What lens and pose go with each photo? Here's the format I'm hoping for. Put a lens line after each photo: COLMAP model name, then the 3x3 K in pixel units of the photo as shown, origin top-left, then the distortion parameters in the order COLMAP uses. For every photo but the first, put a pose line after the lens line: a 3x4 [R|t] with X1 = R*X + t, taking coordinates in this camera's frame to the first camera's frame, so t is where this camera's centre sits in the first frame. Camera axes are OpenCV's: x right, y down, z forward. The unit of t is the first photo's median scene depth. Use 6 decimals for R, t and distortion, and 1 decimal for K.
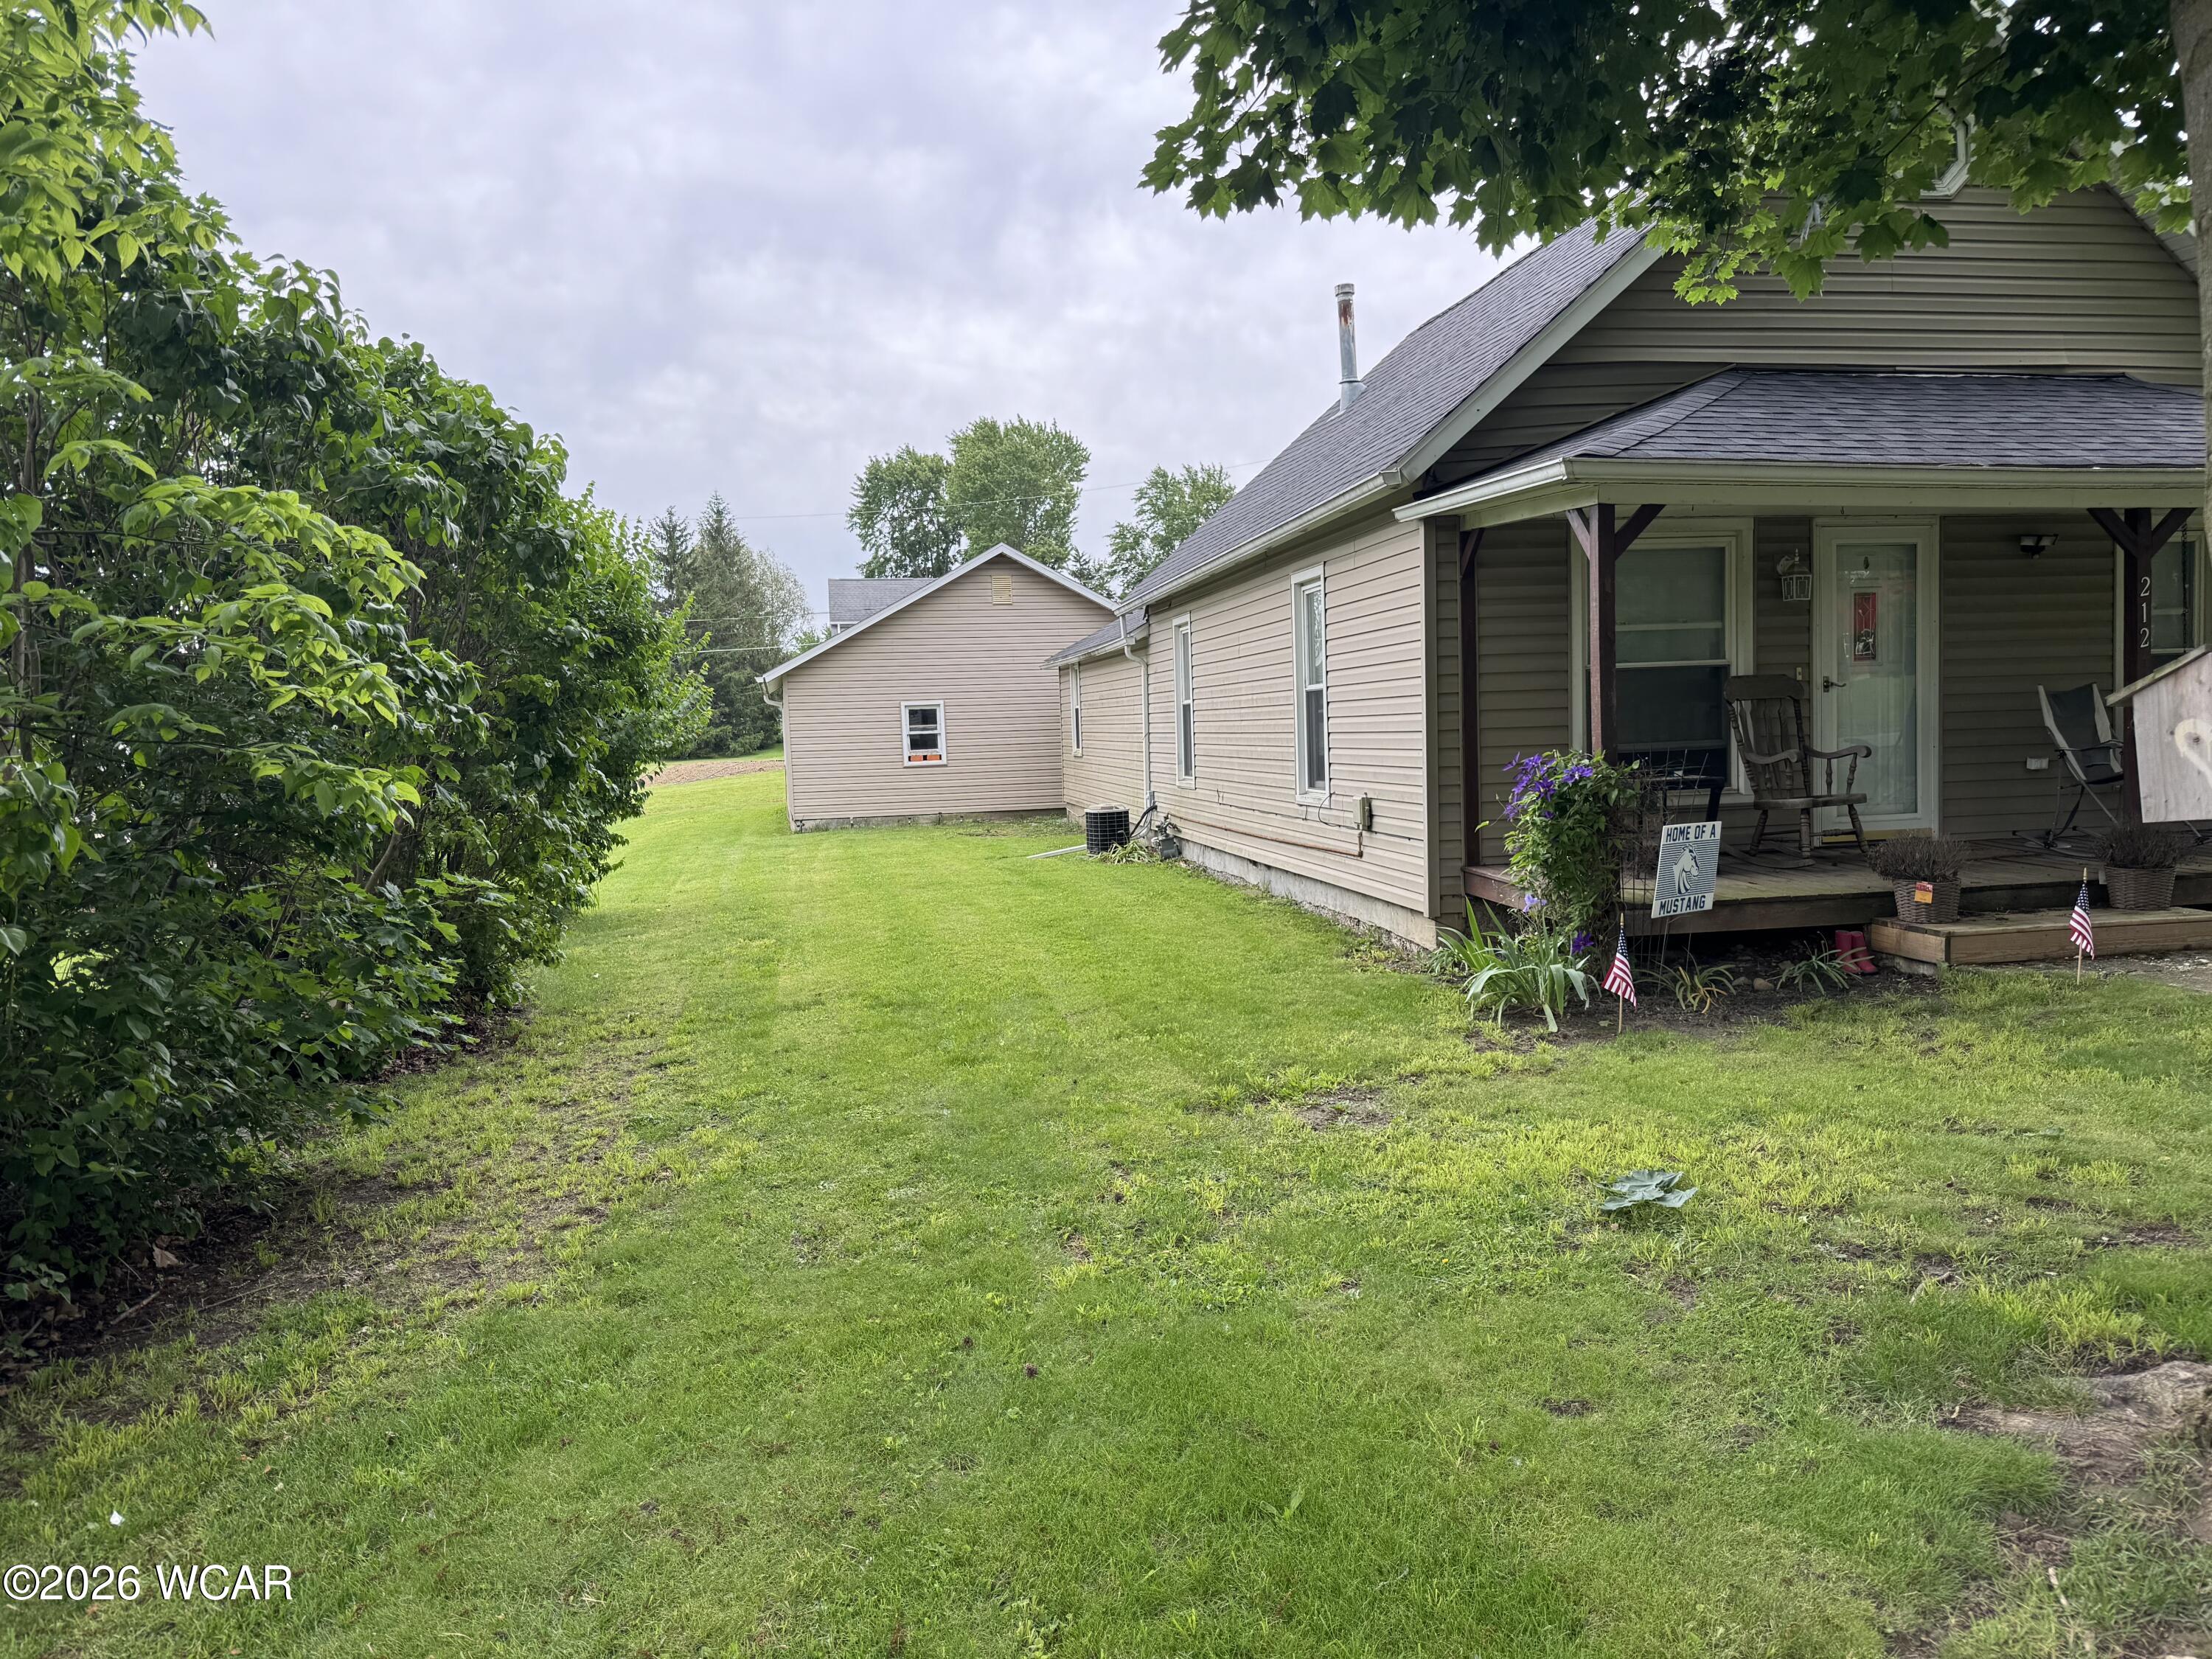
lens RADIAL K [[1532.1, 0, 1106.0], [0, 1532.1, 829.5], [0, 0, 1]] dist [0.032662, -0.045043]
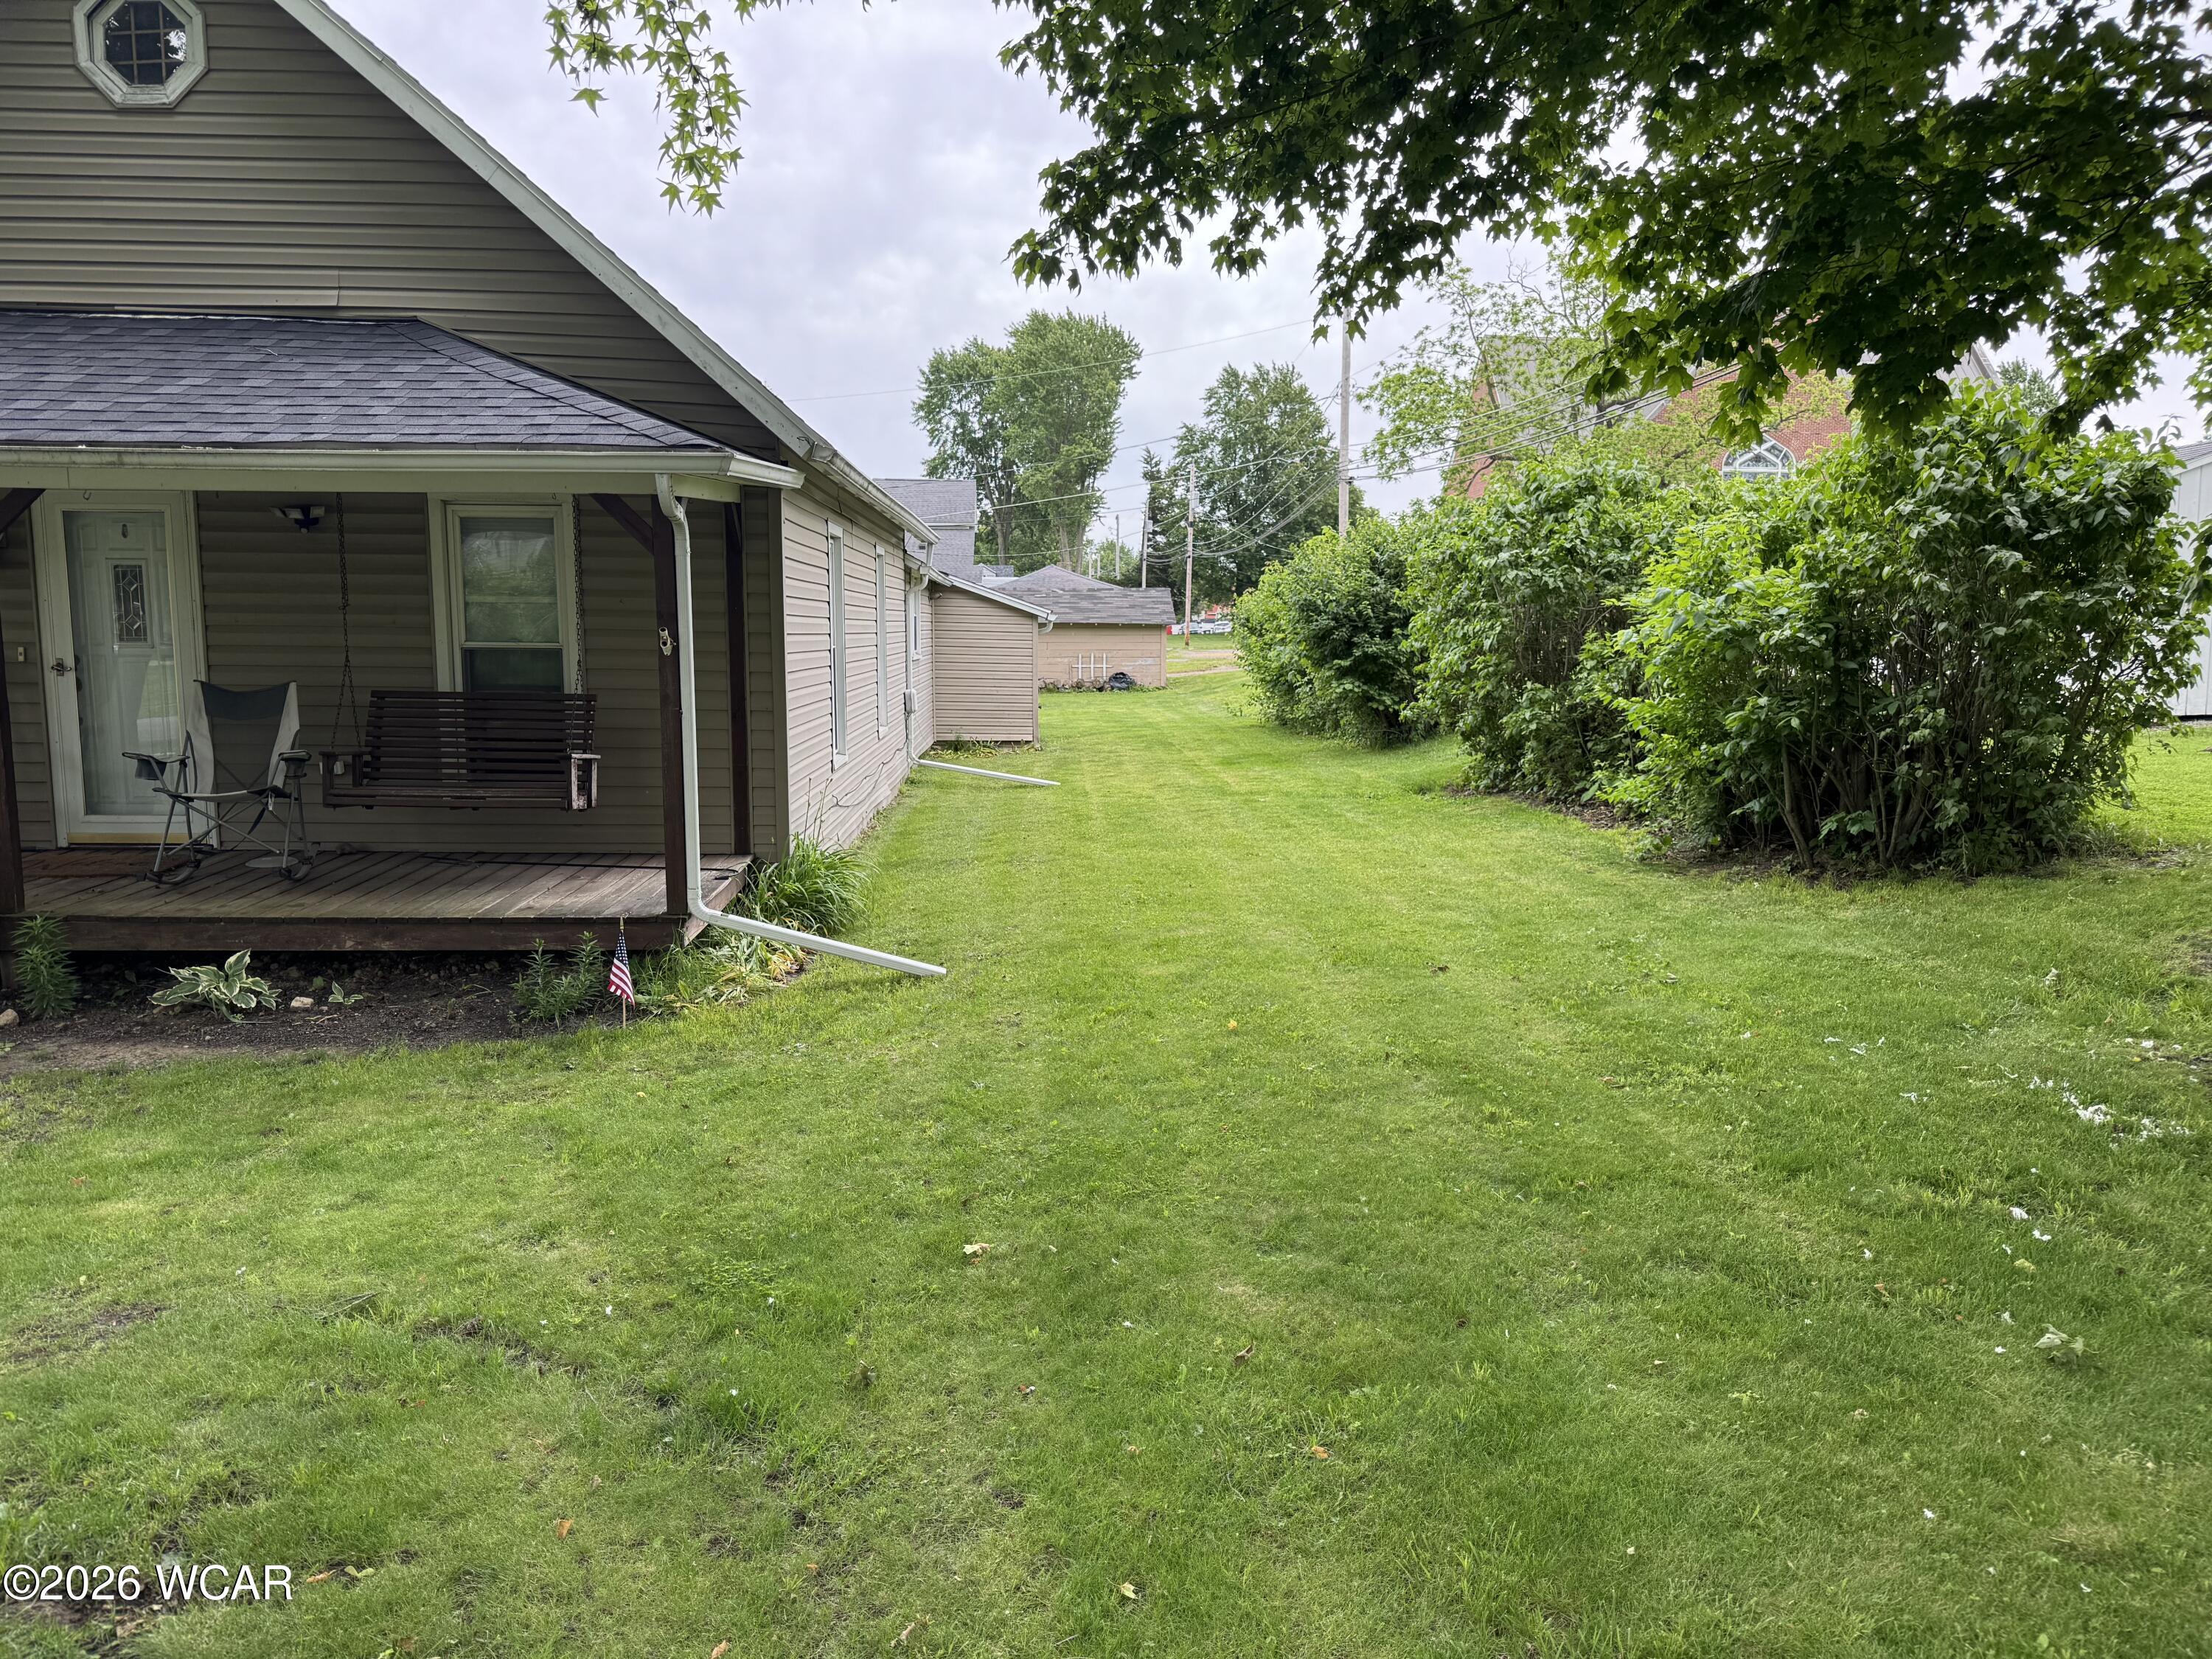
lens RADIAL K [[1564.3, 0, 1106.0], [0, 1564.3, 829.5], [0, 0, 1]] dist [0.025252, -0.007150]
pose [[0.984795, 0.066307, -0.160568, 0.146807], [-0.056370, 0.996247, 0.065678, -0.011452], [0.164321, -0.055628, 0.984837, 0.023194]]
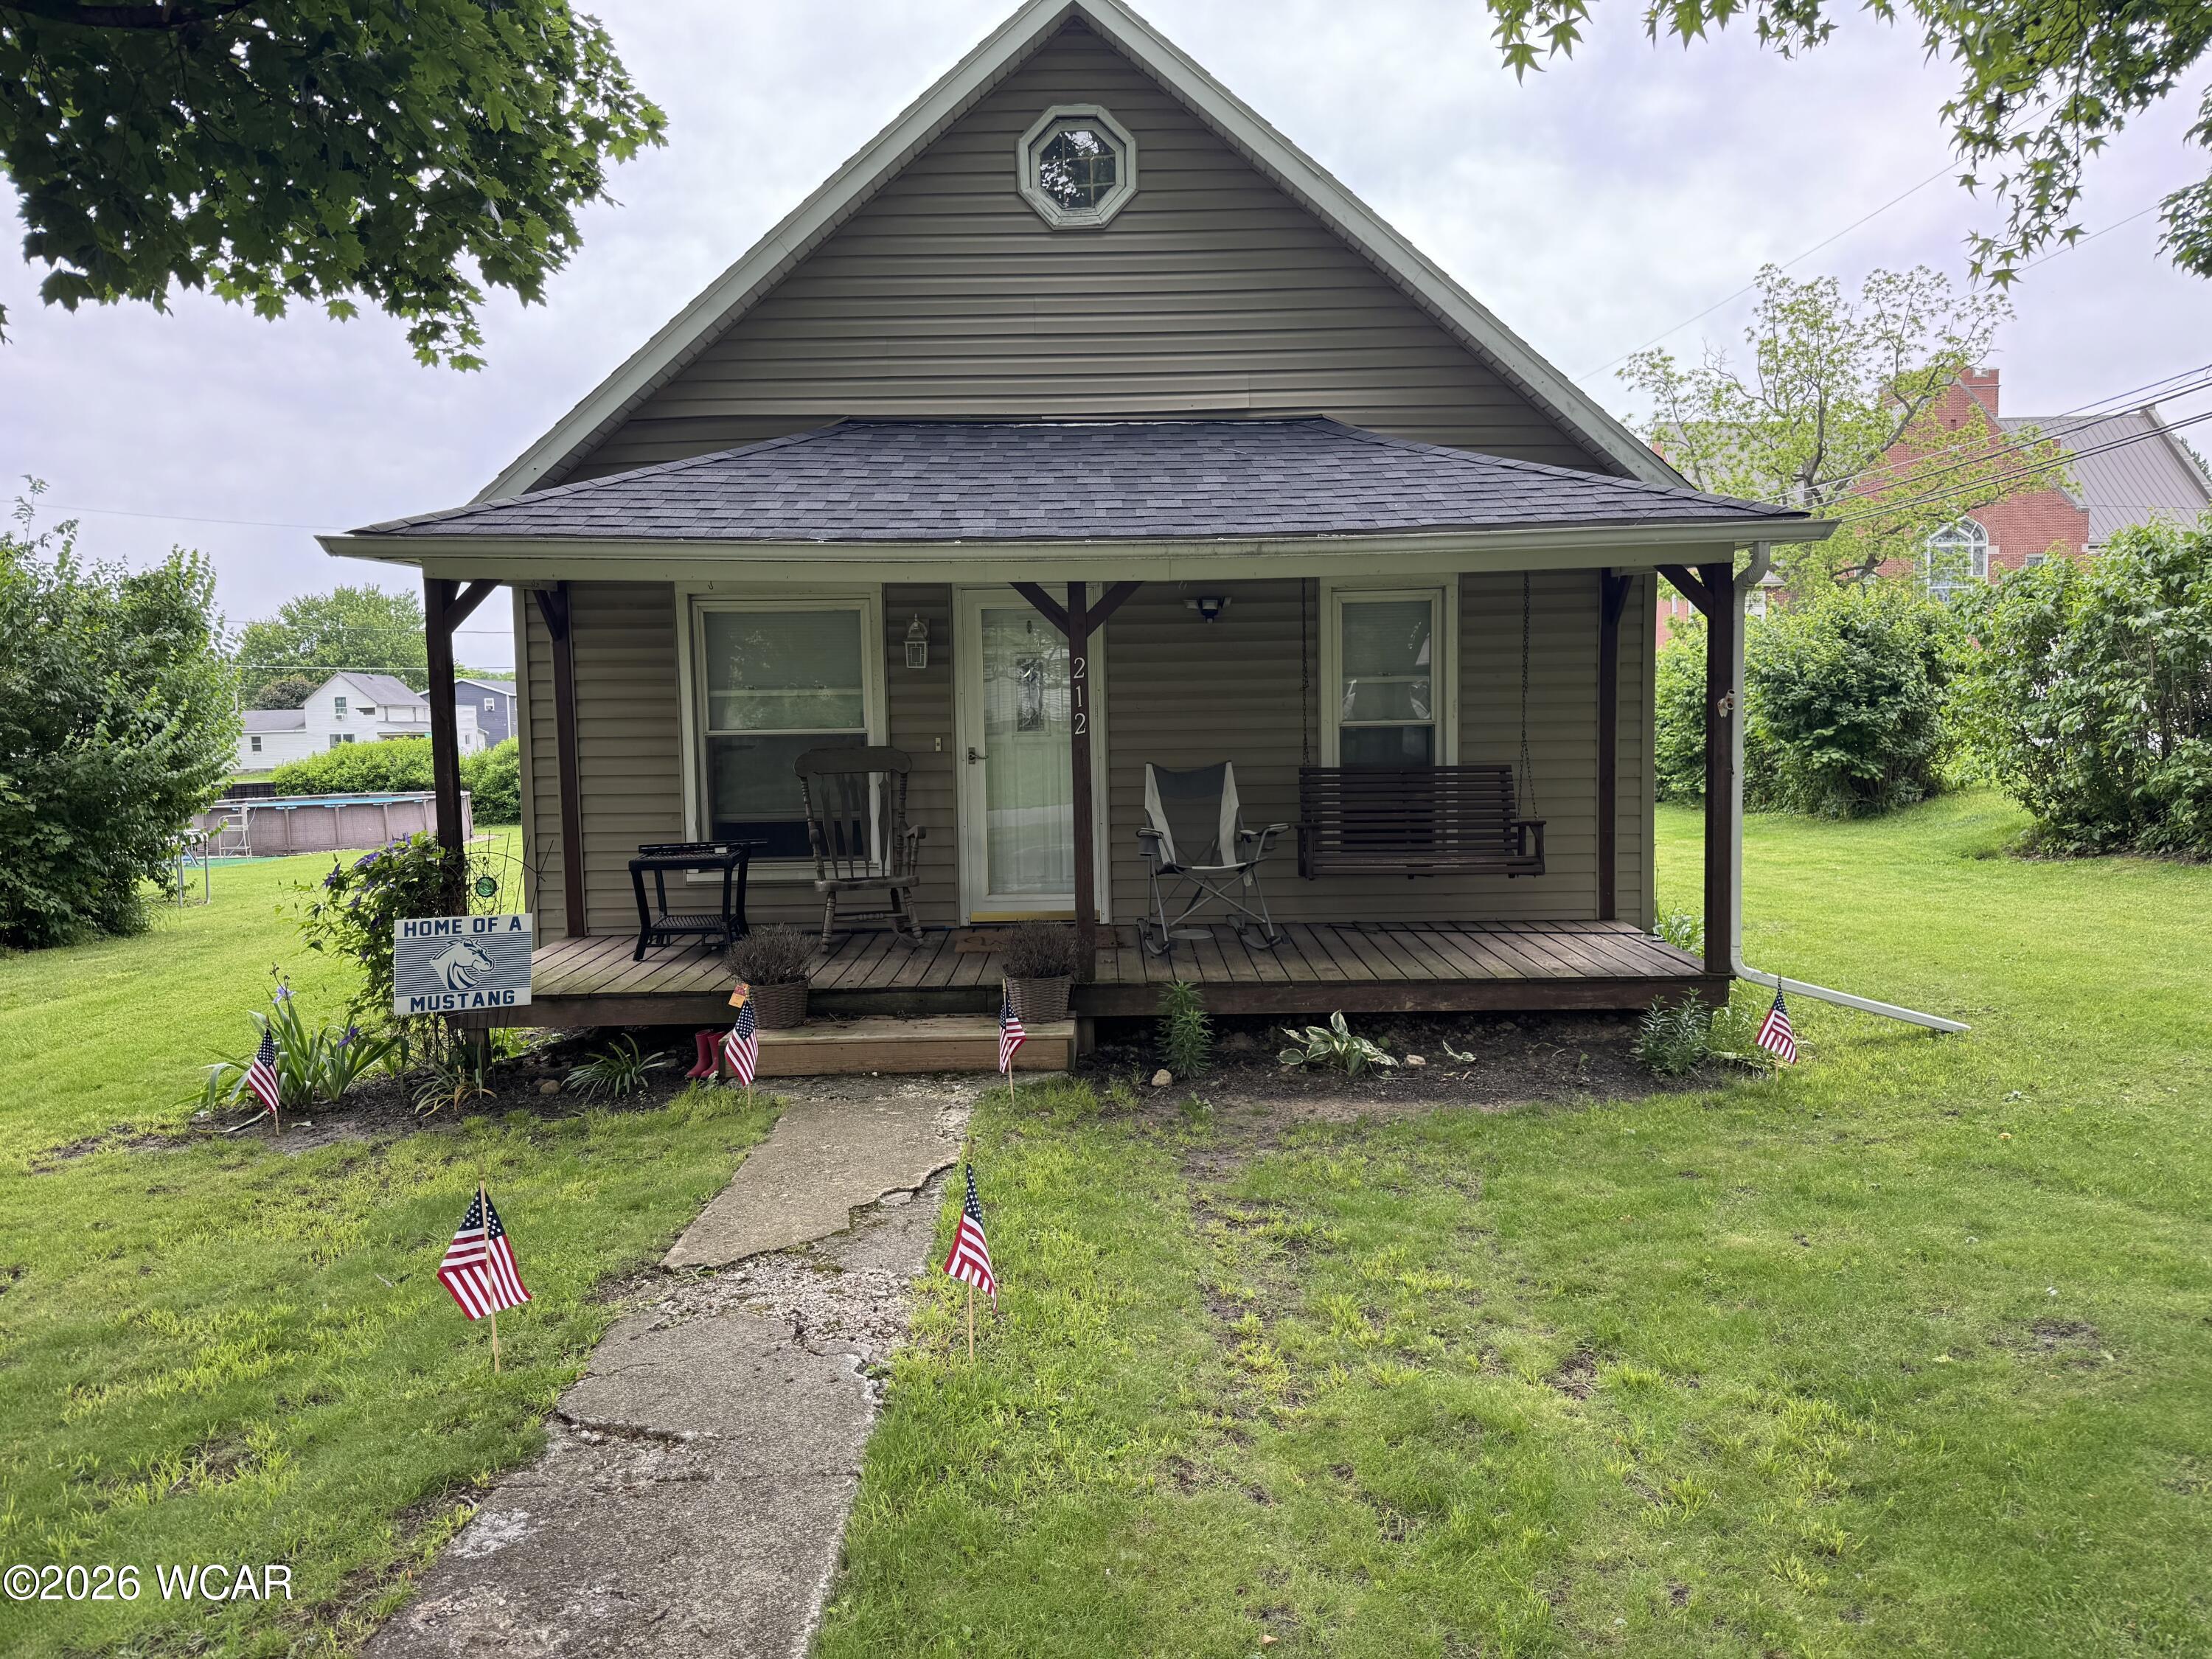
lens RADIAL K [[1539.6, 0, 1106.0], [0, 1539.6, 829.5], [0, 0, 1]] dist [0.156400, -0.235725]
pose [[0.984008, 0.028677, -0.175802, 0.086452], [-0.028514, 0.999587, 0.003457, -0.006649], [0.175829, 0.001611, 0.984419, 0.010092]]
